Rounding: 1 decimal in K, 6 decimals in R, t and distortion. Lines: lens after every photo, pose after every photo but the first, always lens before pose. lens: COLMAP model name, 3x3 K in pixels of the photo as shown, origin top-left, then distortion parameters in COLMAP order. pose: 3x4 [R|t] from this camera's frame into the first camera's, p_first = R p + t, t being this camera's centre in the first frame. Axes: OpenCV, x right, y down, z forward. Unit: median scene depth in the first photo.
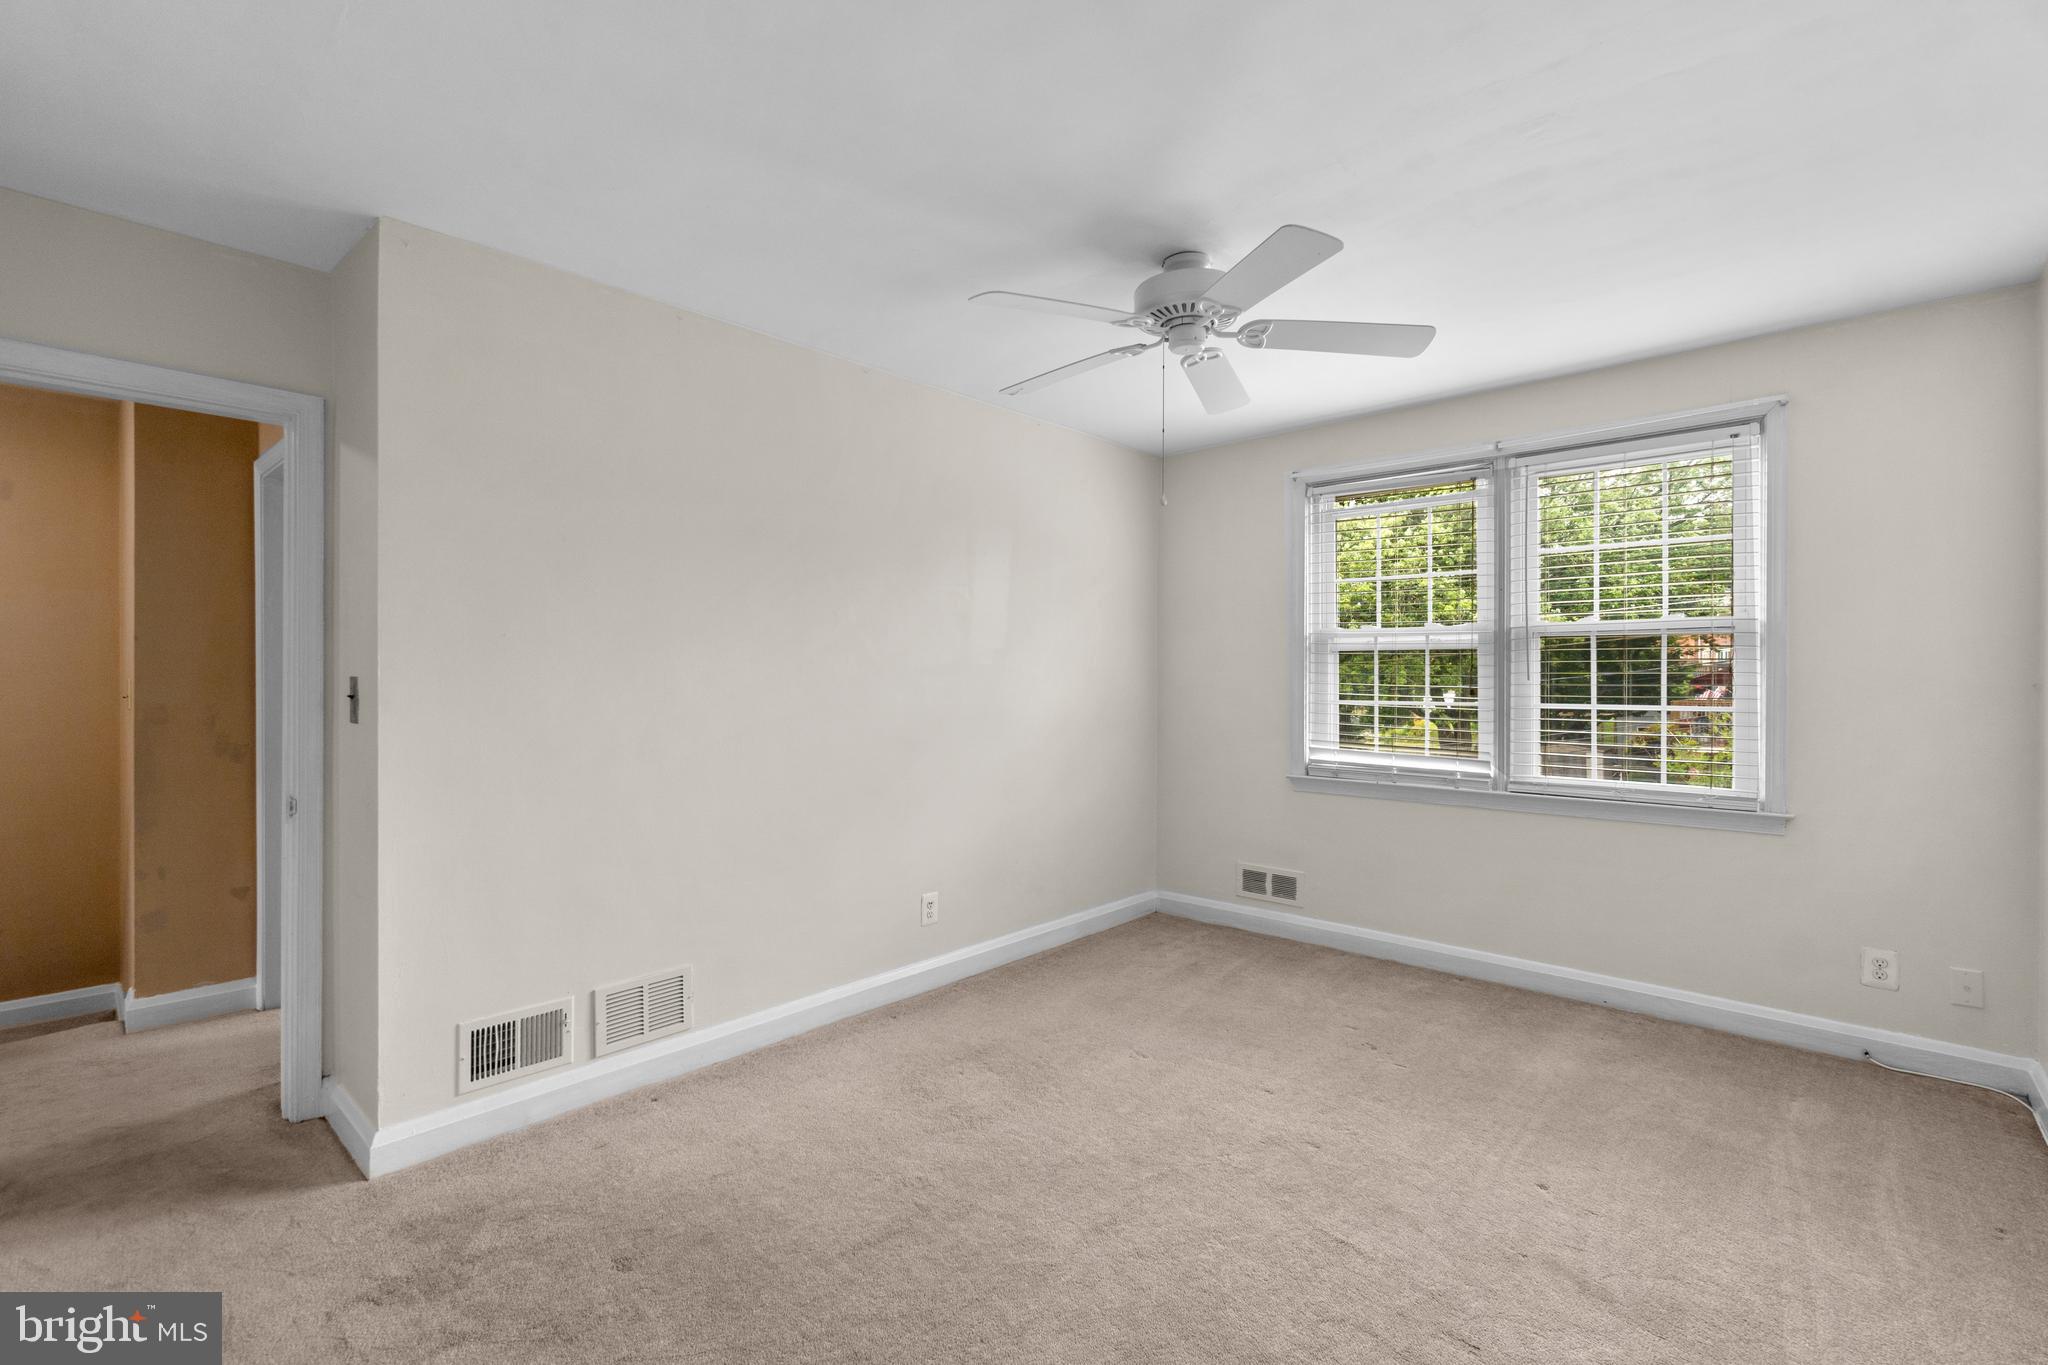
lens RADIAL K [[887.7, 0, 1017.8], [0, 887.7, 684.1], [0, 0, 1]] dist [-0.001764, 0.000445]
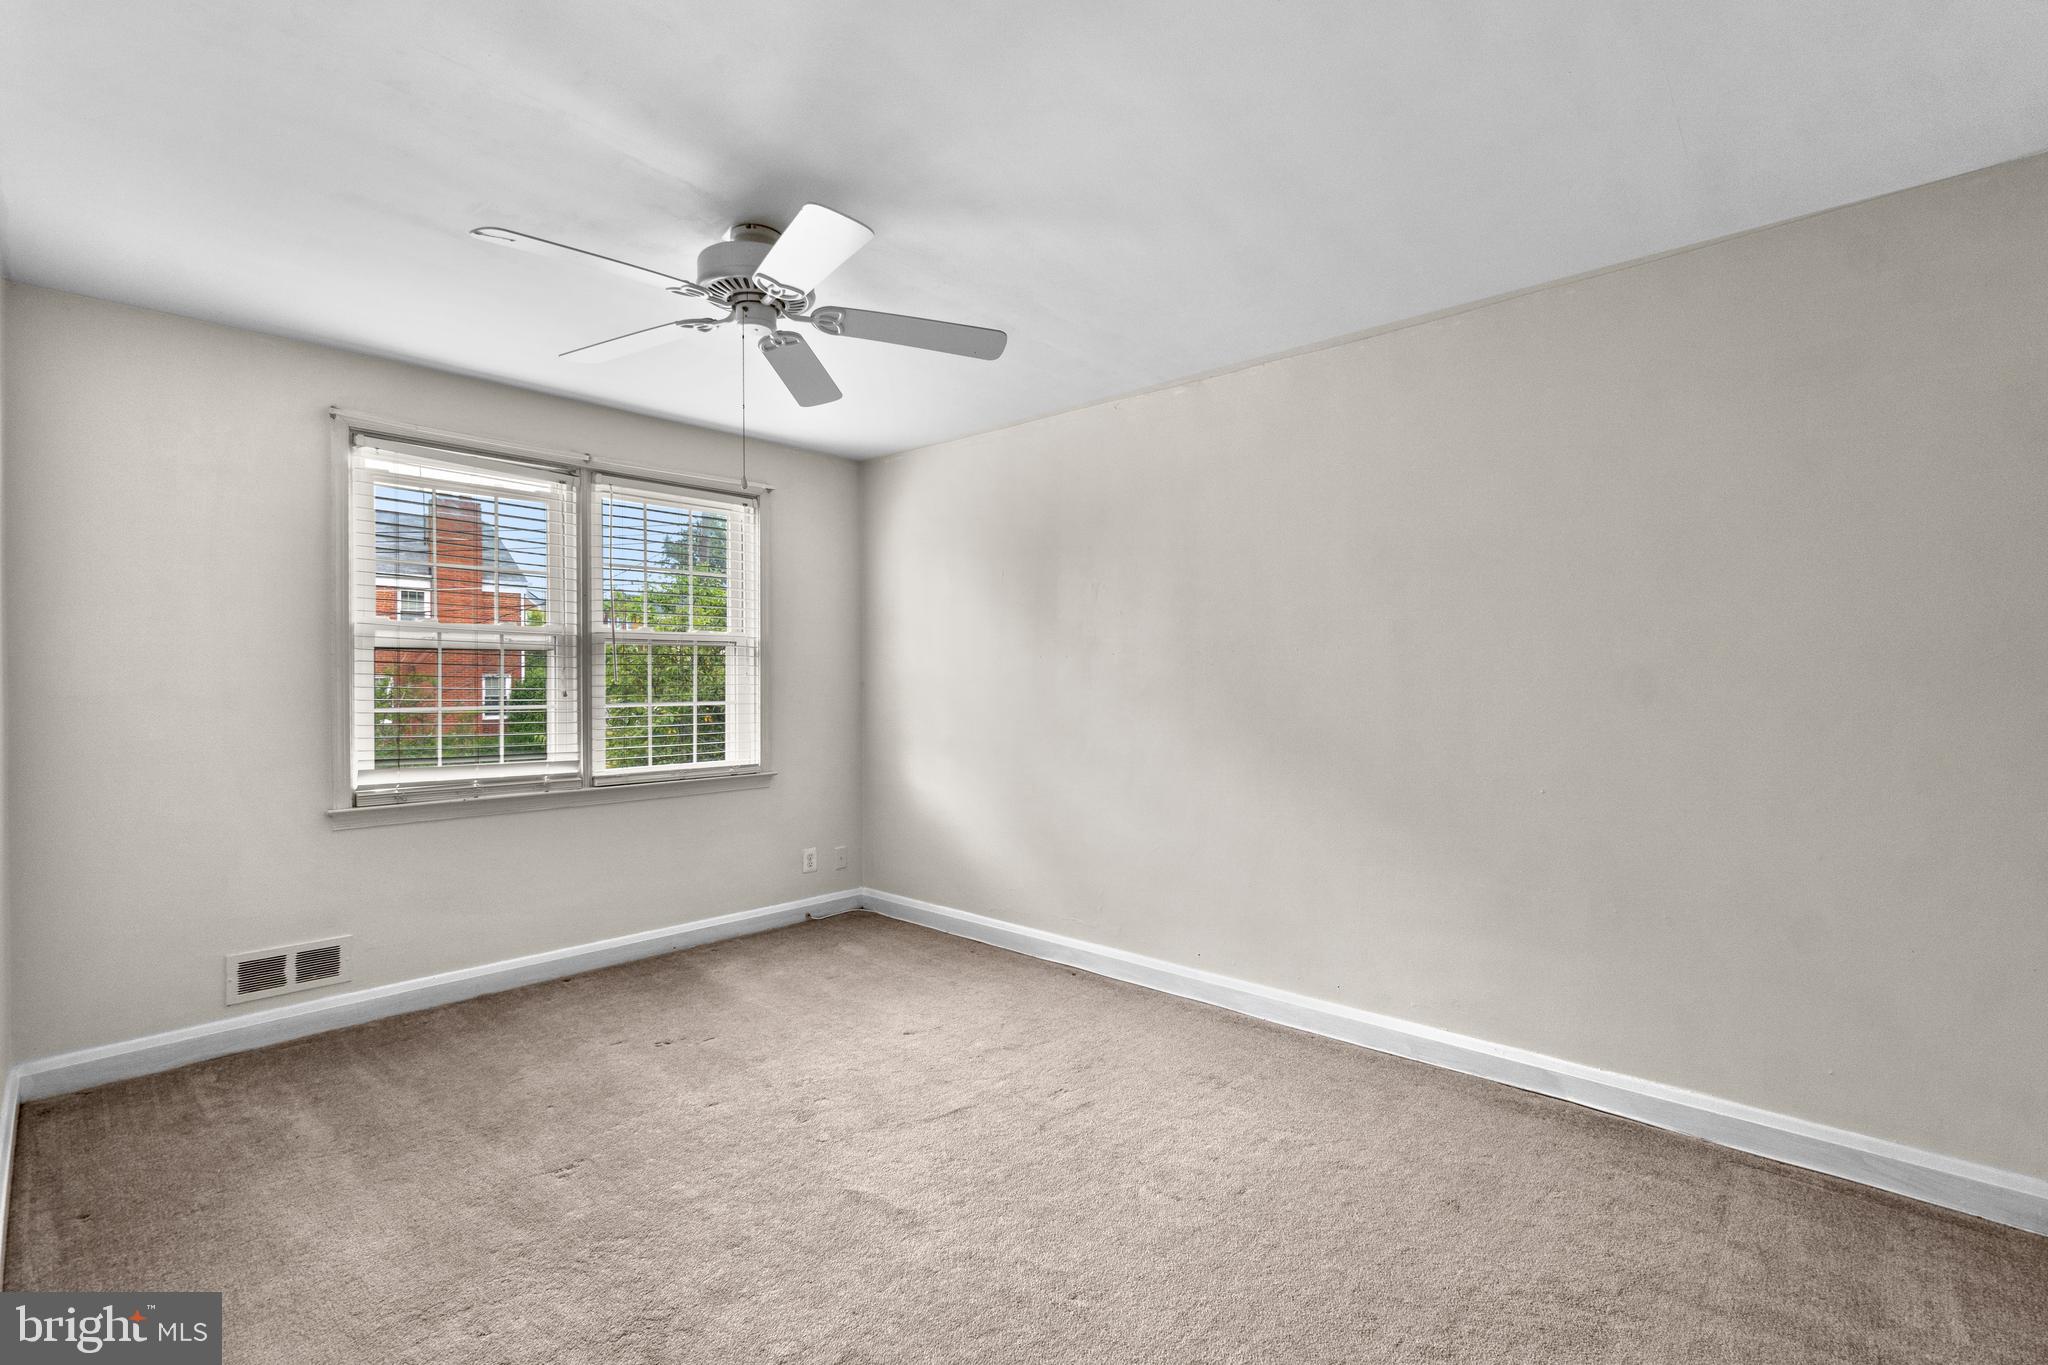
lens RADIAL K [[912.0, 0, 1024.0], [0, 912.0, 682.5], [0, 0, 1]] dist [0.000093, 0.000059]
pose [[-0.001330, -0.005701, 0.999983, -0.470070], [0.007127, 0.999958, 0.005710, -0.005547], [-0.999974, 0.007135, -0.001289, 0.425528]]
